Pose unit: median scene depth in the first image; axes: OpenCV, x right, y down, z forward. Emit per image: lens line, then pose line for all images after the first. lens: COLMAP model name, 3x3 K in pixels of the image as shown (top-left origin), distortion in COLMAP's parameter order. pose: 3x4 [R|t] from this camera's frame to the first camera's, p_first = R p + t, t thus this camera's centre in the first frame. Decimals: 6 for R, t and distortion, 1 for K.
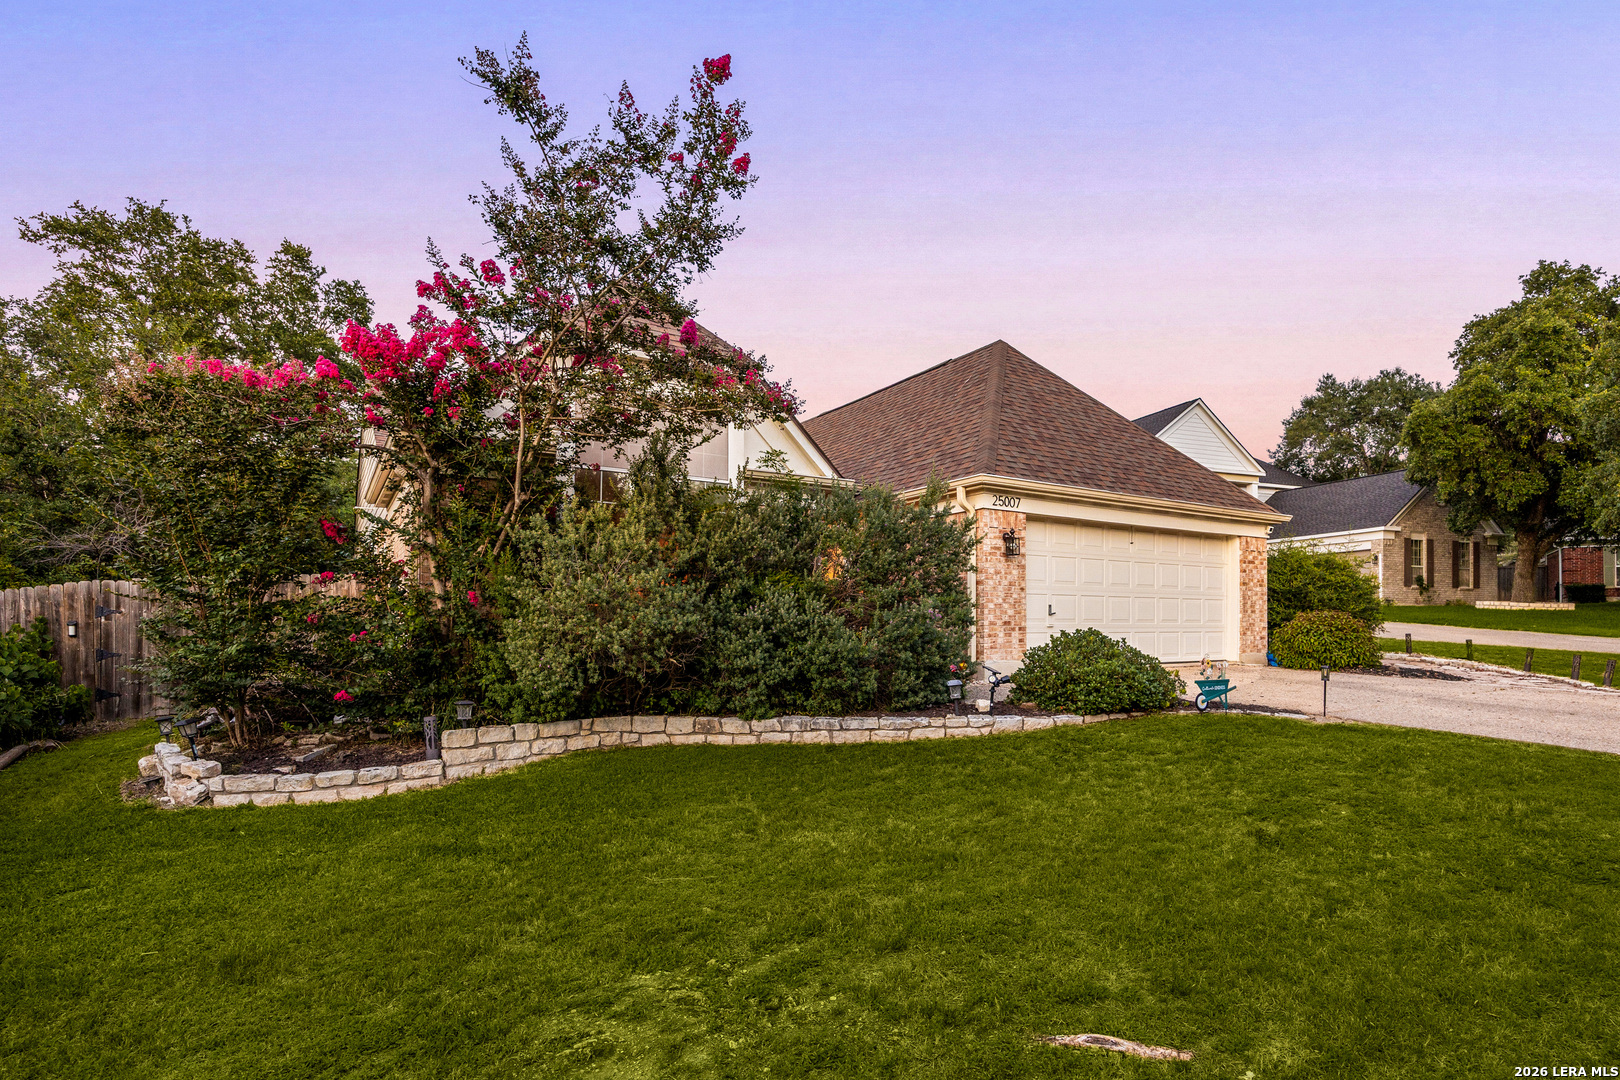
lens RADIAL K [[721.4, 0, 821.1], [0, 721.4, 543.8], [0, 0, 1]] dist [-0.011643, 0.000675]
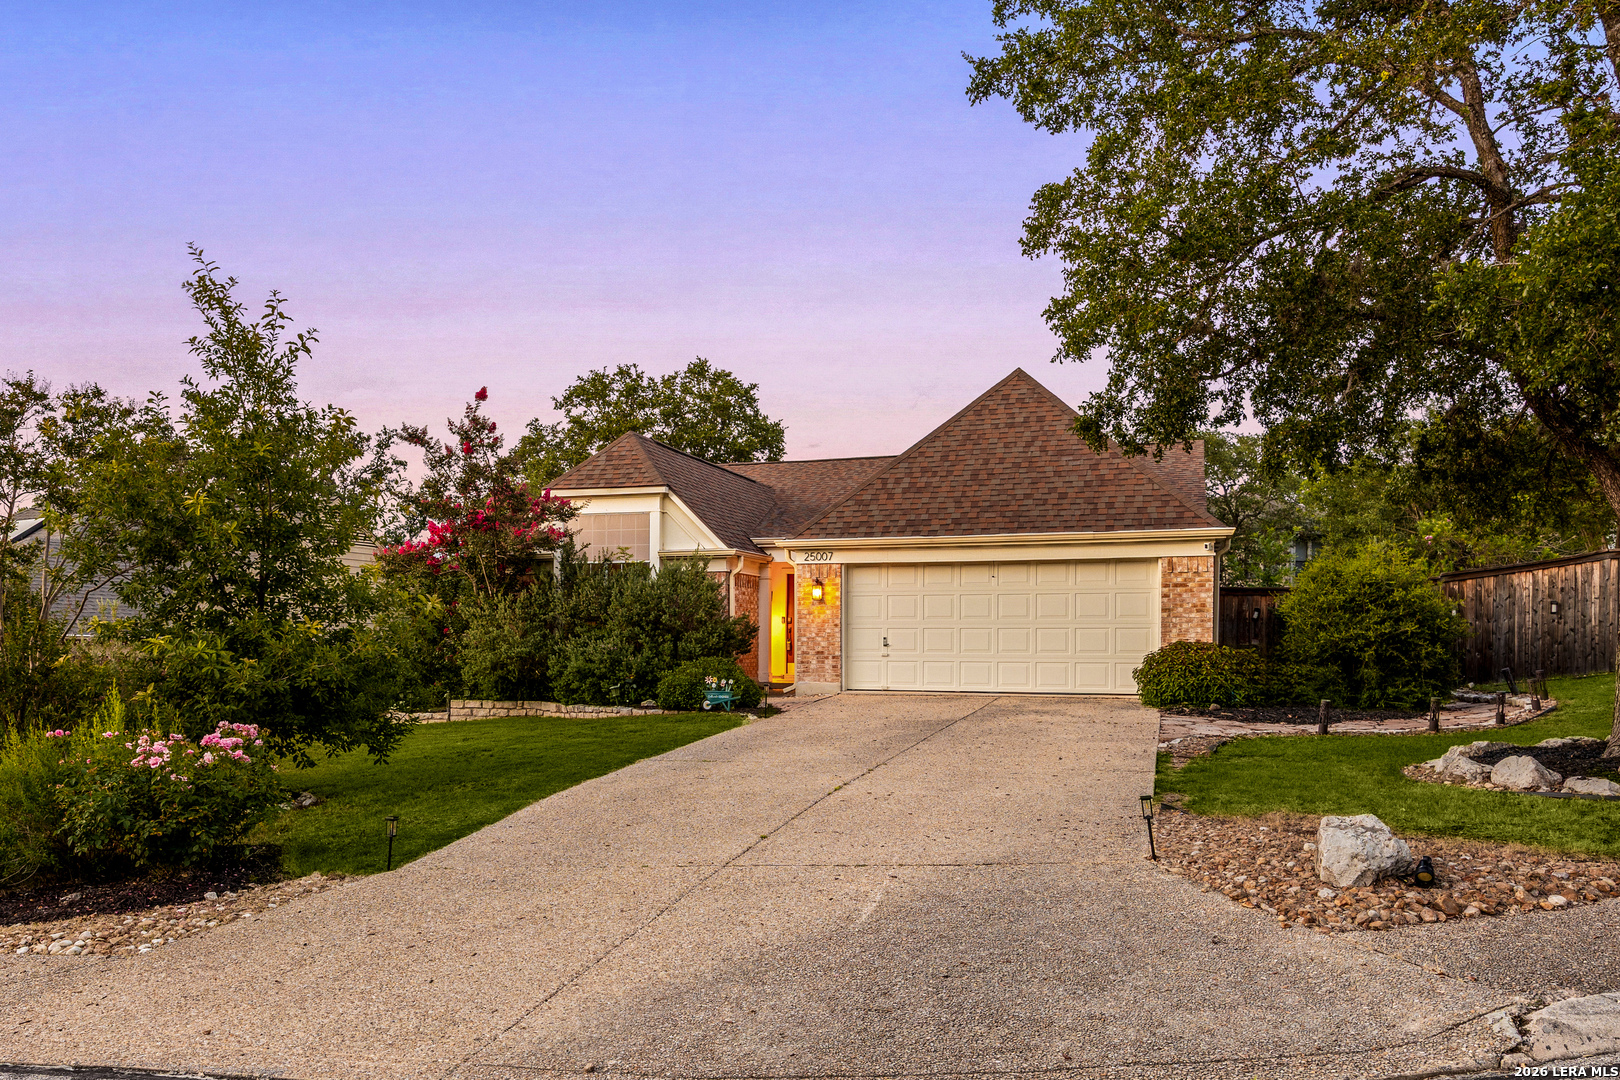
lens RADIAL K [[976.6, 0, 816.1], [0, 976.6, 531.4], [0, 0, 1]] dist [0.007196, 0.000455]
pose [[0.710677, -0.081234, -0.698813, 1.467742], [0.077004, 0.996325, -0.037507, -0.038717], [0.699291, -0.027156, 0.714321, -0.227212]]
